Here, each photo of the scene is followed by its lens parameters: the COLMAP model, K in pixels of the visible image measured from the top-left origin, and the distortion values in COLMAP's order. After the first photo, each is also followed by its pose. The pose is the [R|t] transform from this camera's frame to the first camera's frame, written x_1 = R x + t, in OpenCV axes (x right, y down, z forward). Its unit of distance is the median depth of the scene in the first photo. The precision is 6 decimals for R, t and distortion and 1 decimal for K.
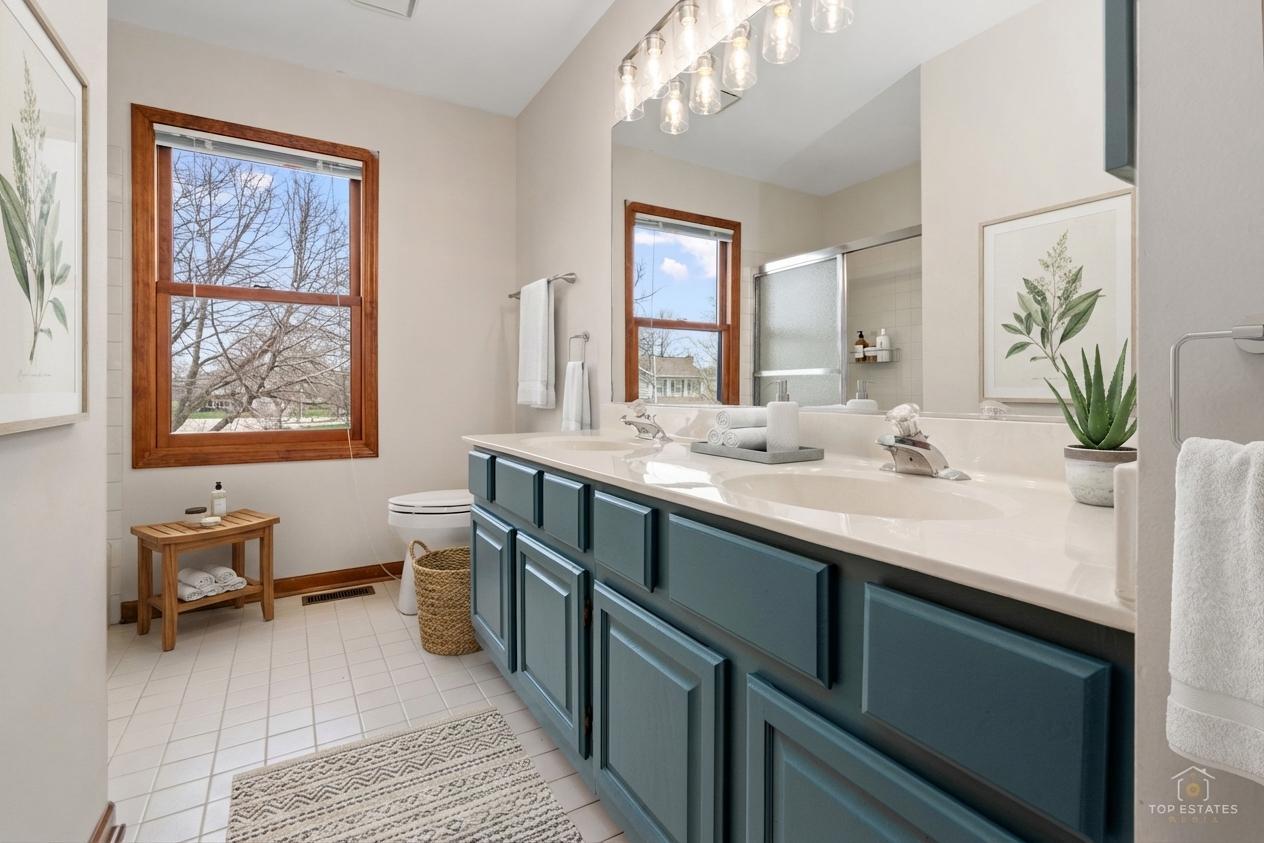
lens RADIAL K [[590.1, 0, 632.0], [0, 590.1, 421.5], [0, 0, 1]] dist [-0.000466, -0.000049]
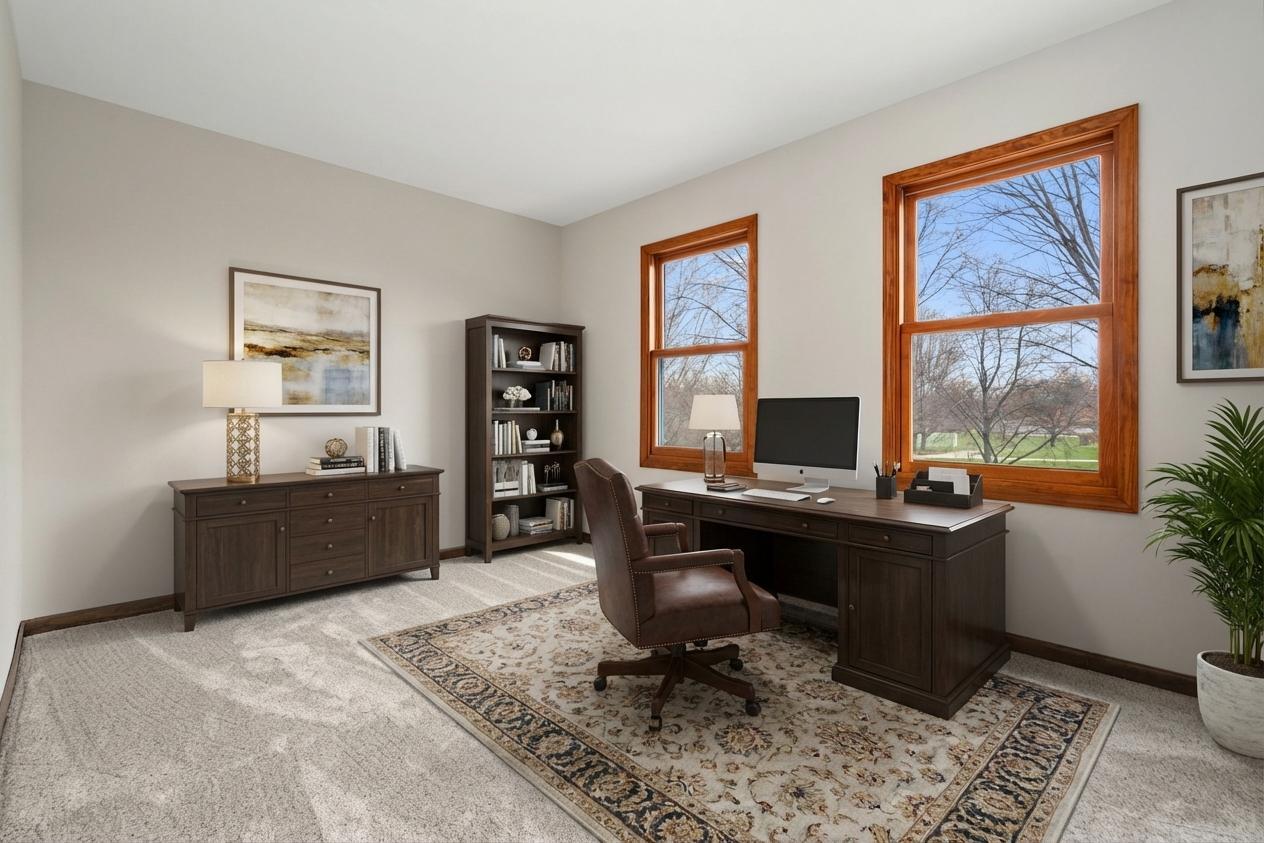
lens RADIAL K [[590.1, 0, 632.0], [0, 590.1, 421.5], [0, 0, 1]] dist [-0.000466, -0.000049]
pose [[0.223536, -0.002070, -0.974694, 0.812945], [-0.027582, 0.999584, -0.008449, -0.035442], [0.974305, 0.028773, 0.223385, 0.589110]]
